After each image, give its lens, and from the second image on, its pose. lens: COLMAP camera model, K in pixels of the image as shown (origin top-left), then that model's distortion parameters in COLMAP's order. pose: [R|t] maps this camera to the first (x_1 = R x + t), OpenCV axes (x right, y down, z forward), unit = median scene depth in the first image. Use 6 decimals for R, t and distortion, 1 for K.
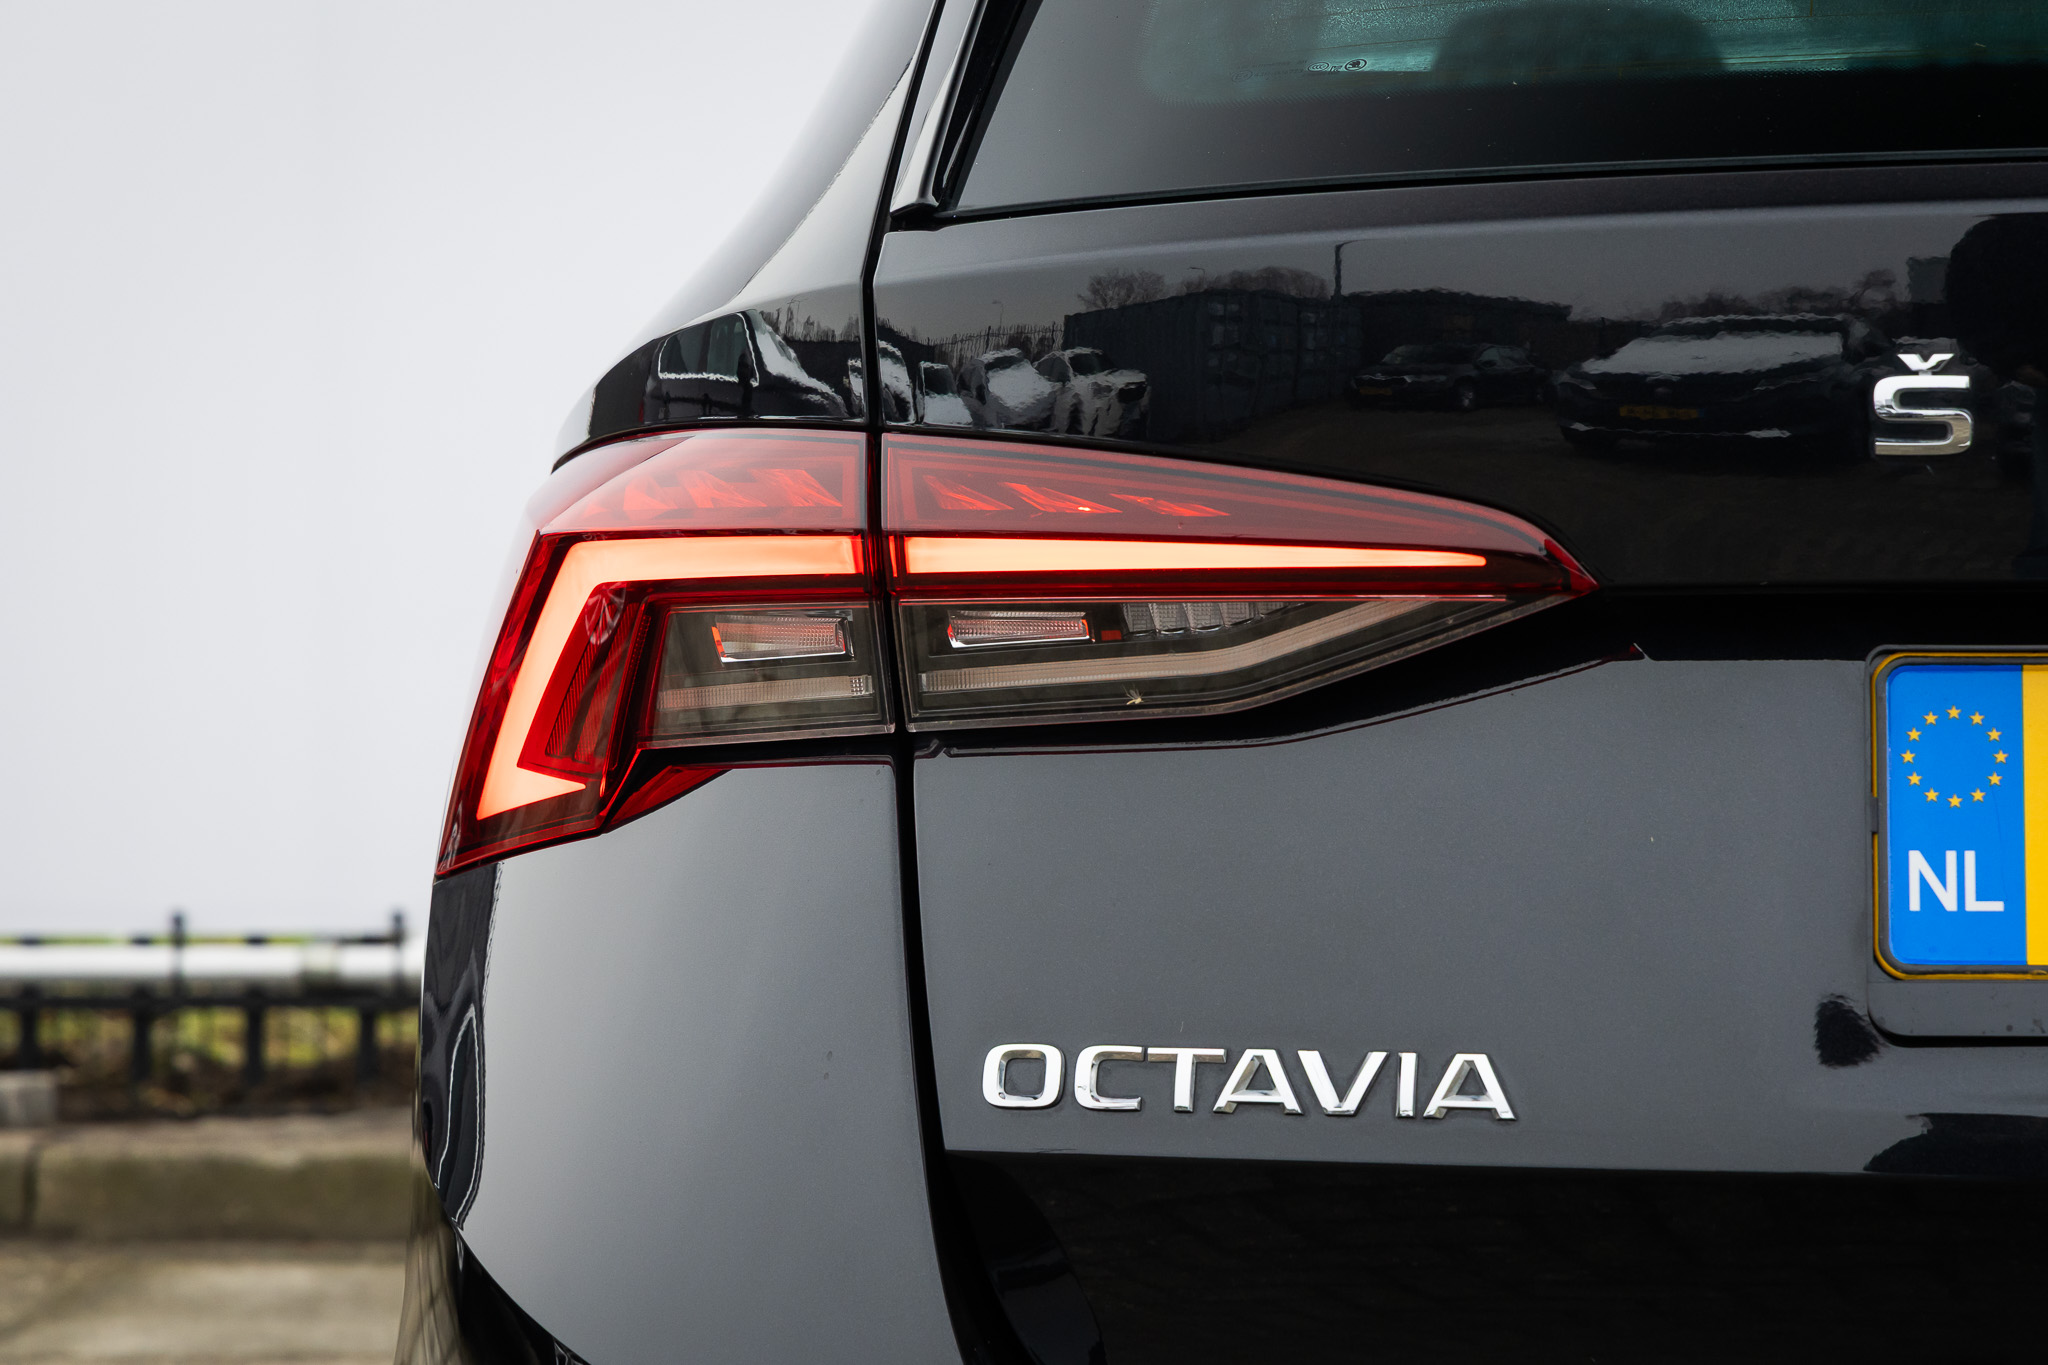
lens RADIAL K [[5875.8, 0, 1020.7], [0, 5875.8, 681.0], [0, 0, 1]] dist [0.175234, 0.000000]
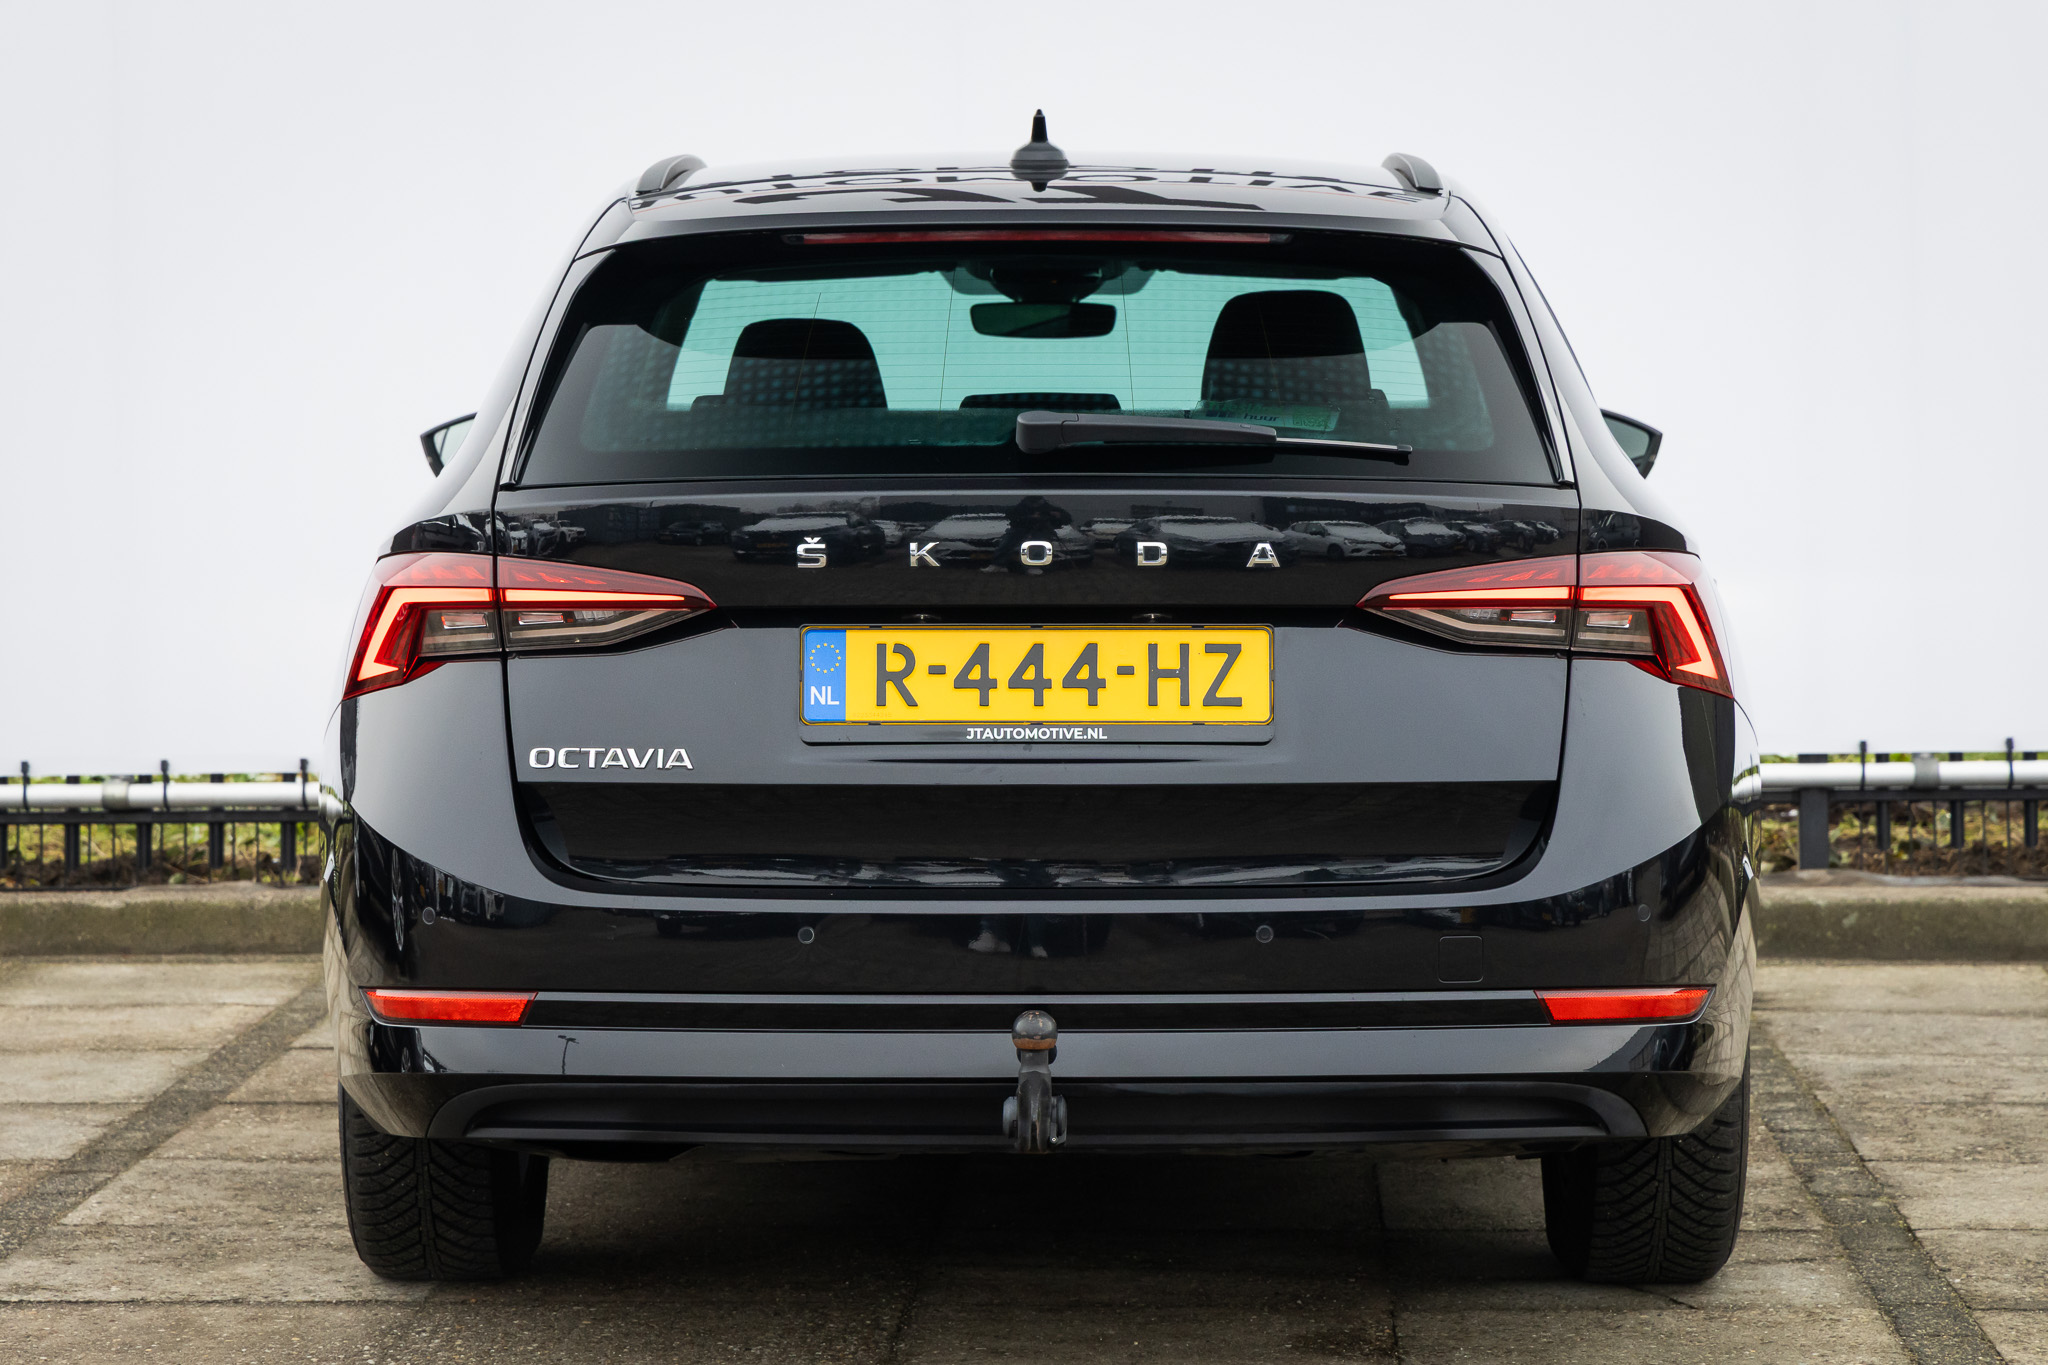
lens RADIAL K [[5411.6, 0, 1021.6], [0, 5411.6, 670.3], [0, 0, 1]] dist [0.038648, 0.000000]
pose [[0.996520, -0.001007, 0.083347, 0.014254], [-0.000083, 0.999915, 0.013075, -0.018716], [-0.083353, -0.013037, 0.996435, -1.898678]]
